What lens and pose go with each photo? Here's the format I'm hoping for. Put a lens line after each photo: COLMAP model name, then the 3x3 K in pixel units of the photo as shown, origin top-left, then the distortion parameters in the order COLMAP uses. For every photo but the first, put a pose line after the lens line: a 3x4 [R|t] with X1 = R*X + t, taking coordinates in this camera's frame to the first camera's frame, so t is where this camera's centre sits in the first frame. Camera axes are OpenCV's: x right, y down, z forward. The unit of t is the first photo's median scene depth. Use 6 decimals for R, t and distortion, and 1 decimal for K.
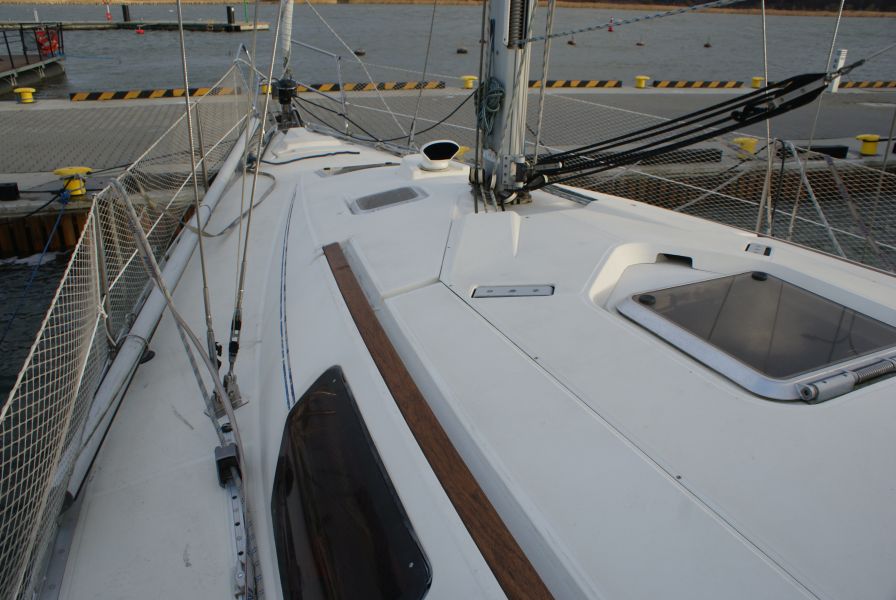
lens RADIAL K [[703.1, 0, 444.3], [0, 703.1, 303.9], [0, 0, 1]] dist [-0.158727, 0.135530]
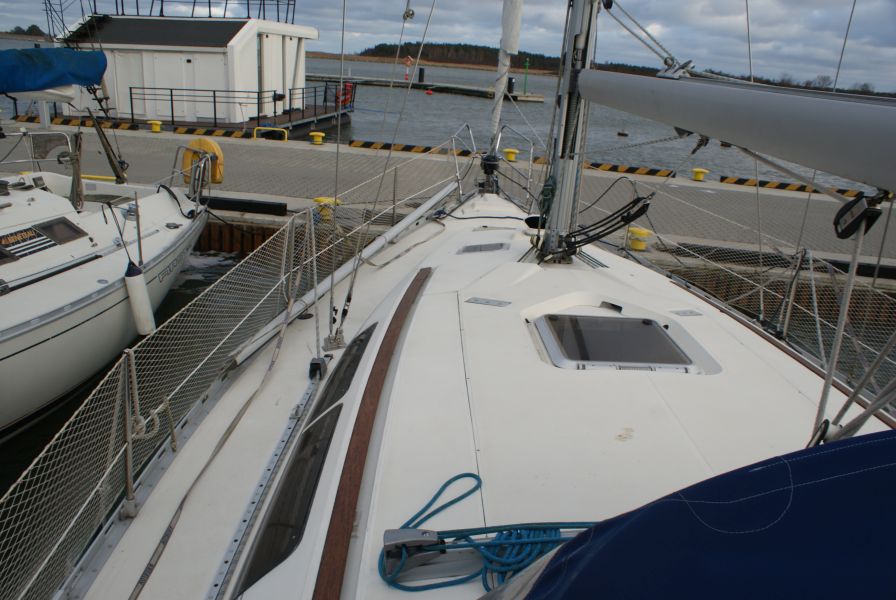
lens RADIAL K [[698.3, 0, 445.2], [0, 698.3, 303.1], [0, 0, 1]] dist [-0.158217, 0.139081]
pose [[0.924196, 0.180993, -0.336307, 0.138937], [-0.213345, 0.975037, -0.061545, 0.026596], [0.316773, 0.128629, 0.939739, -0.146643]]
